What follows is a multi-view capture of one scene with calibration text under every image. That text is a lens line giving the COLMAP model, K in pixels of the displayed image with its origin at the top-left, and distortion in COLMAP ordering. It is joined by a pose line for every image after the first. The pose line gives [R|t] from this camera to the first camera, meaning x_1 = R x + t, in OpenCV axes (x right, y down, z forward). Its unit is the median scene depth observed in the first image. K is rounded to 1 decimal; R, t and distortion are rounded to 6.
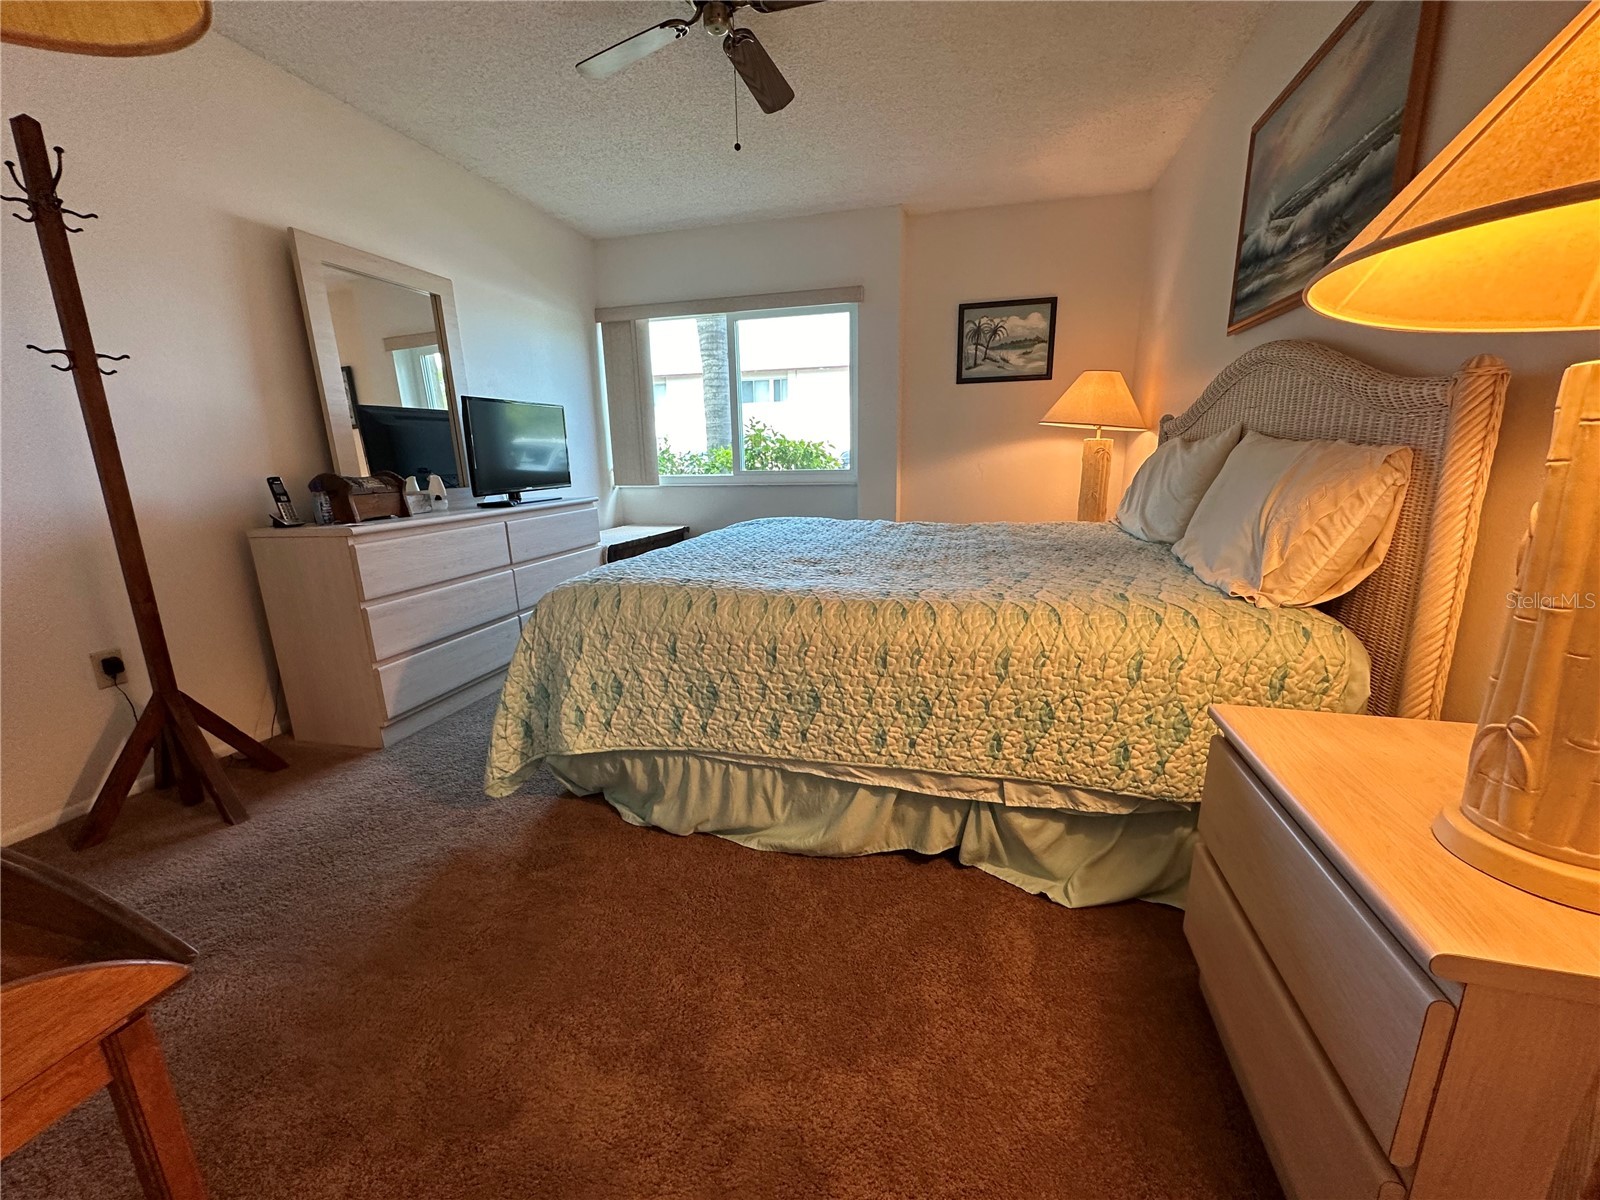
lens RADIAL K [[636.2, 0, 811.2], [0, 636.2, 601.5], [0, 0, 1]] dist [-0.001096, 0.000120]
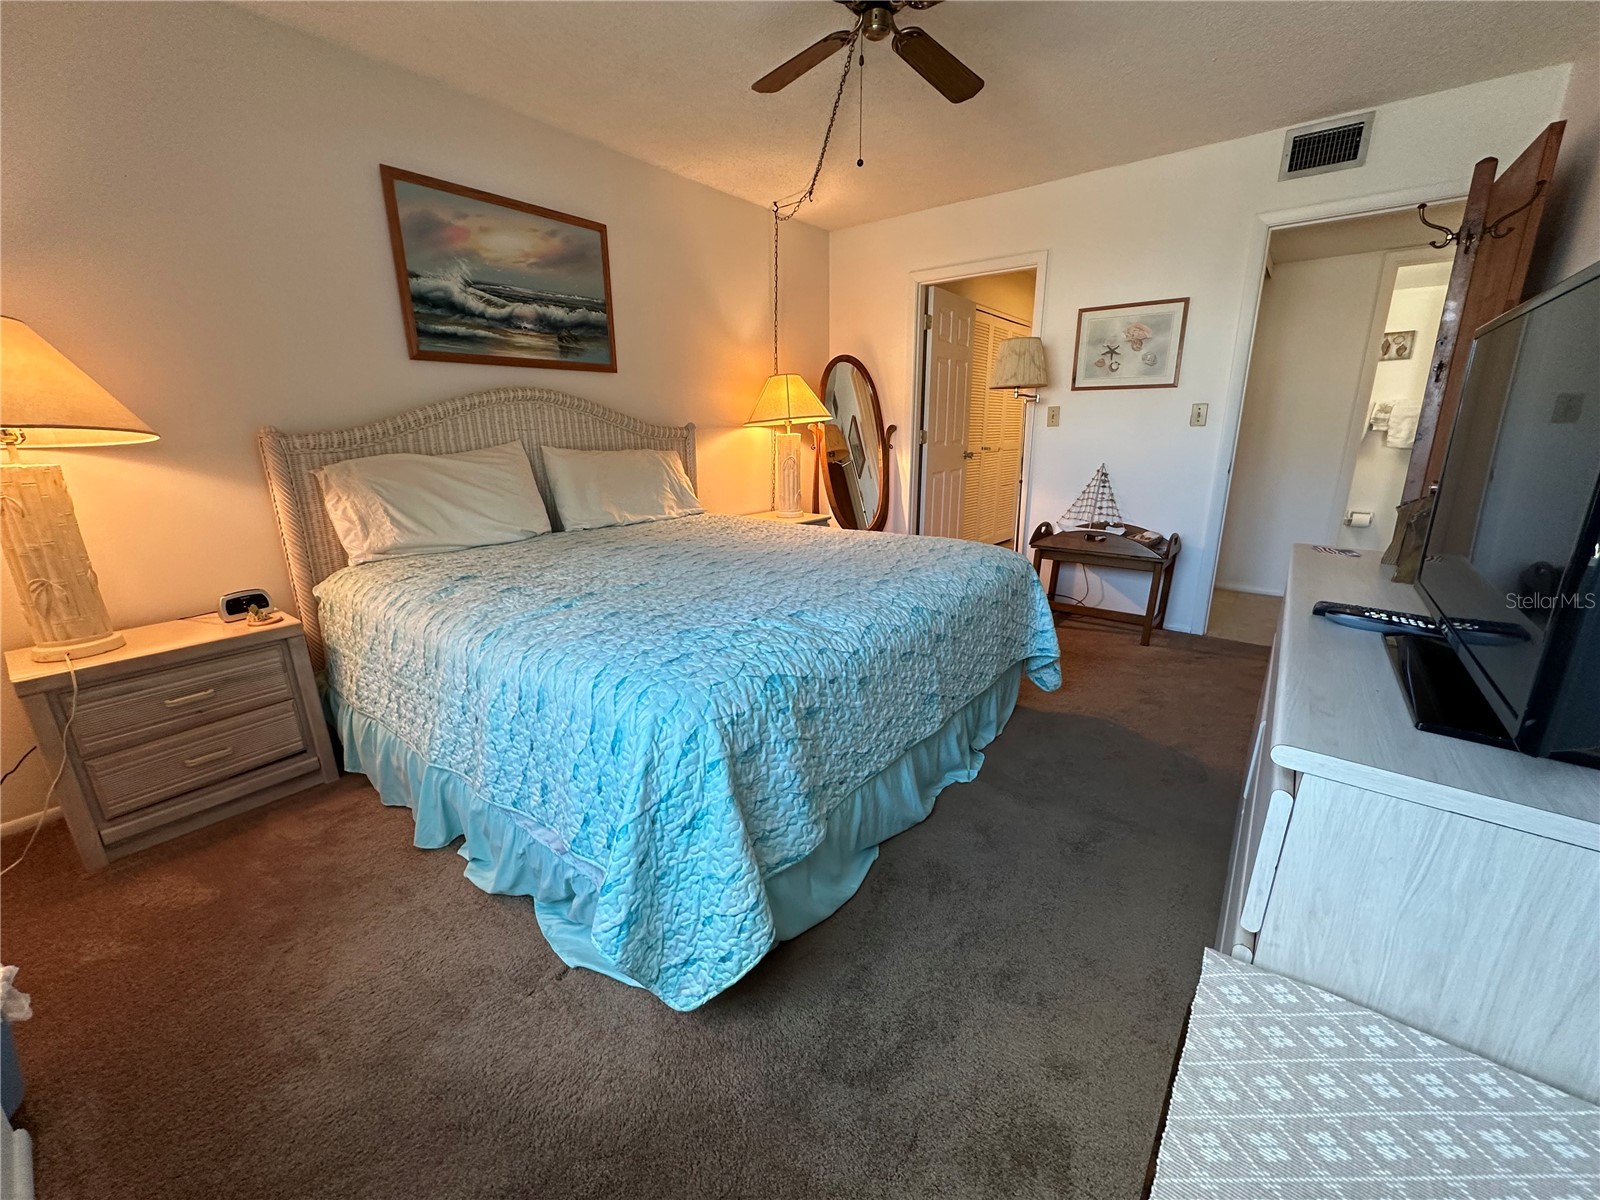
lens RADIAL K [[636.2, 0, 802.1], [0, 636.2, 593.6], [0, 0, 1]] dist [-0.001096, 0.000120]
pose [[-0.914438, -0.073773, 0.397945, -0.565029], [0.121881, 0.887407, 0.444583, -0.661030], [-0.385938, 0.455046, -0.802487, 2.539826]]
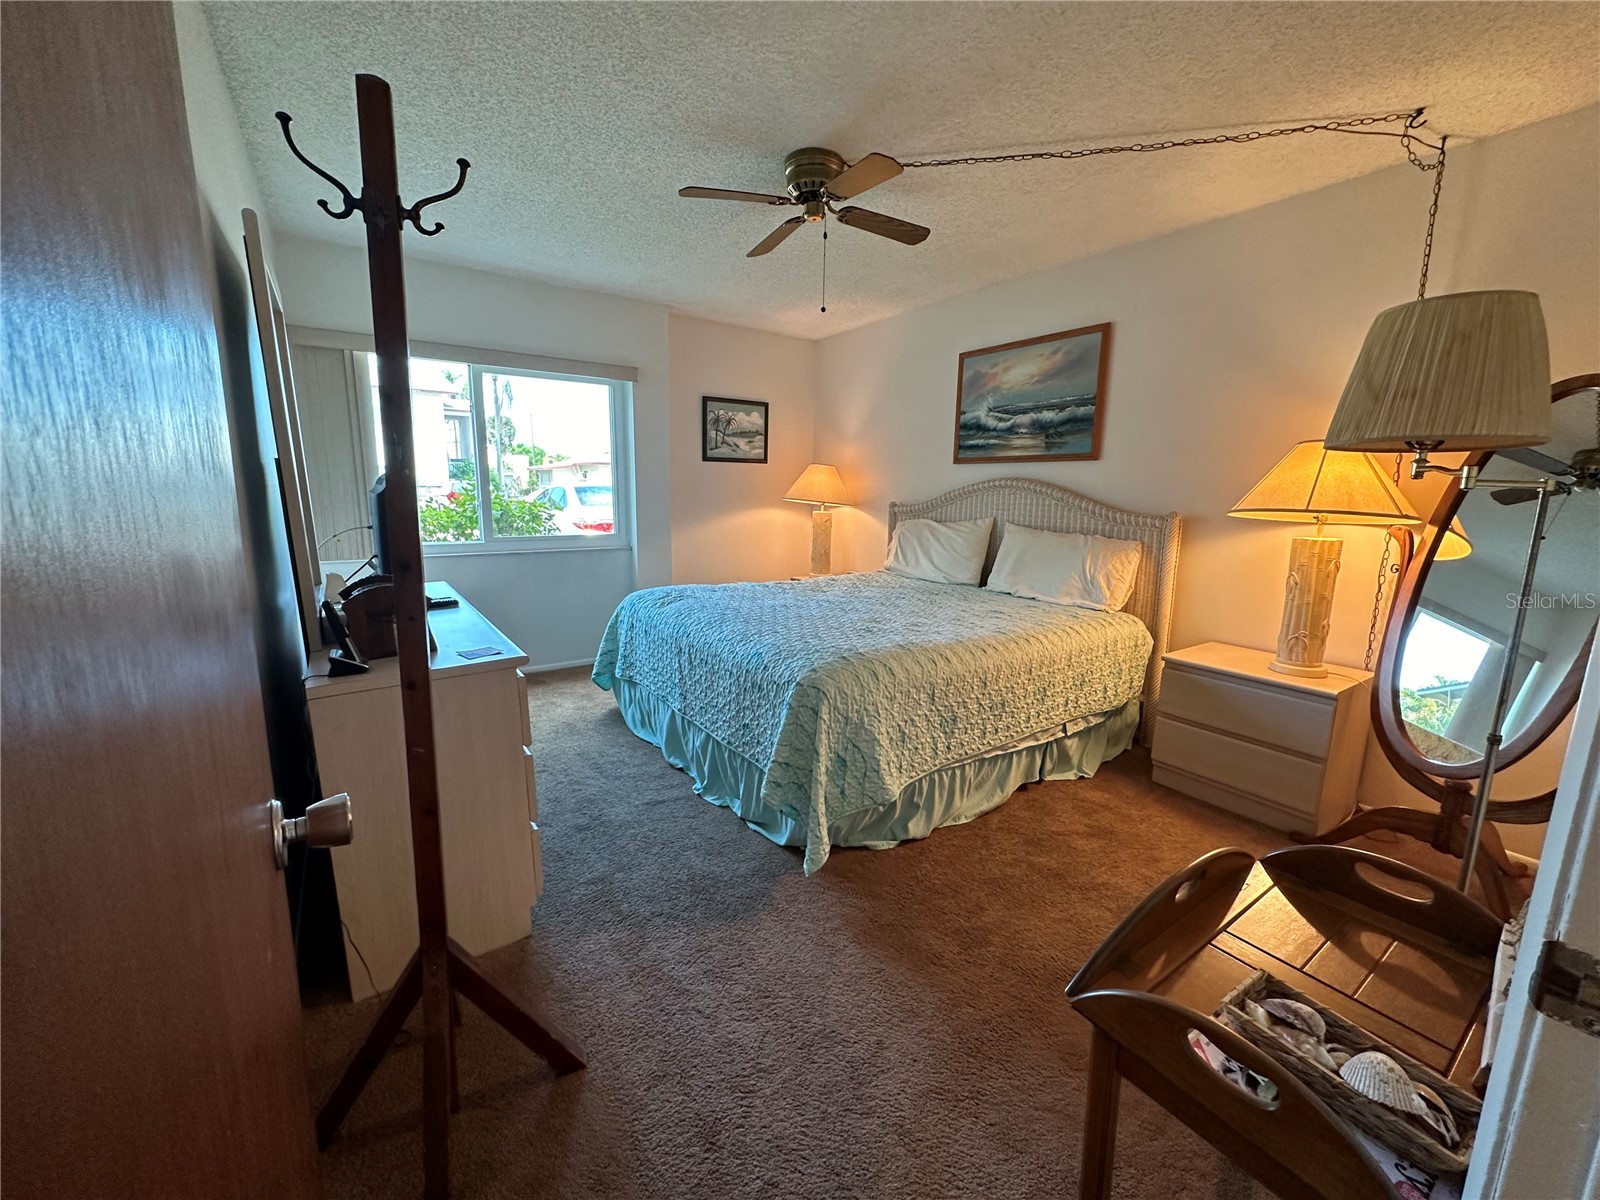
lens RADIAL K [[636.2, 0, 804.8], [0, 636.2, 602.3], [0, 0, 1]] dist [-0.001096, 0.000120]
pose [[0.646753, -0.105056, 0.755430, -1.376541], [0.145591, 0.989260, 0.012928, -0.176783], [-0.748675, 0.101623, 0.655102, 0.287456]]
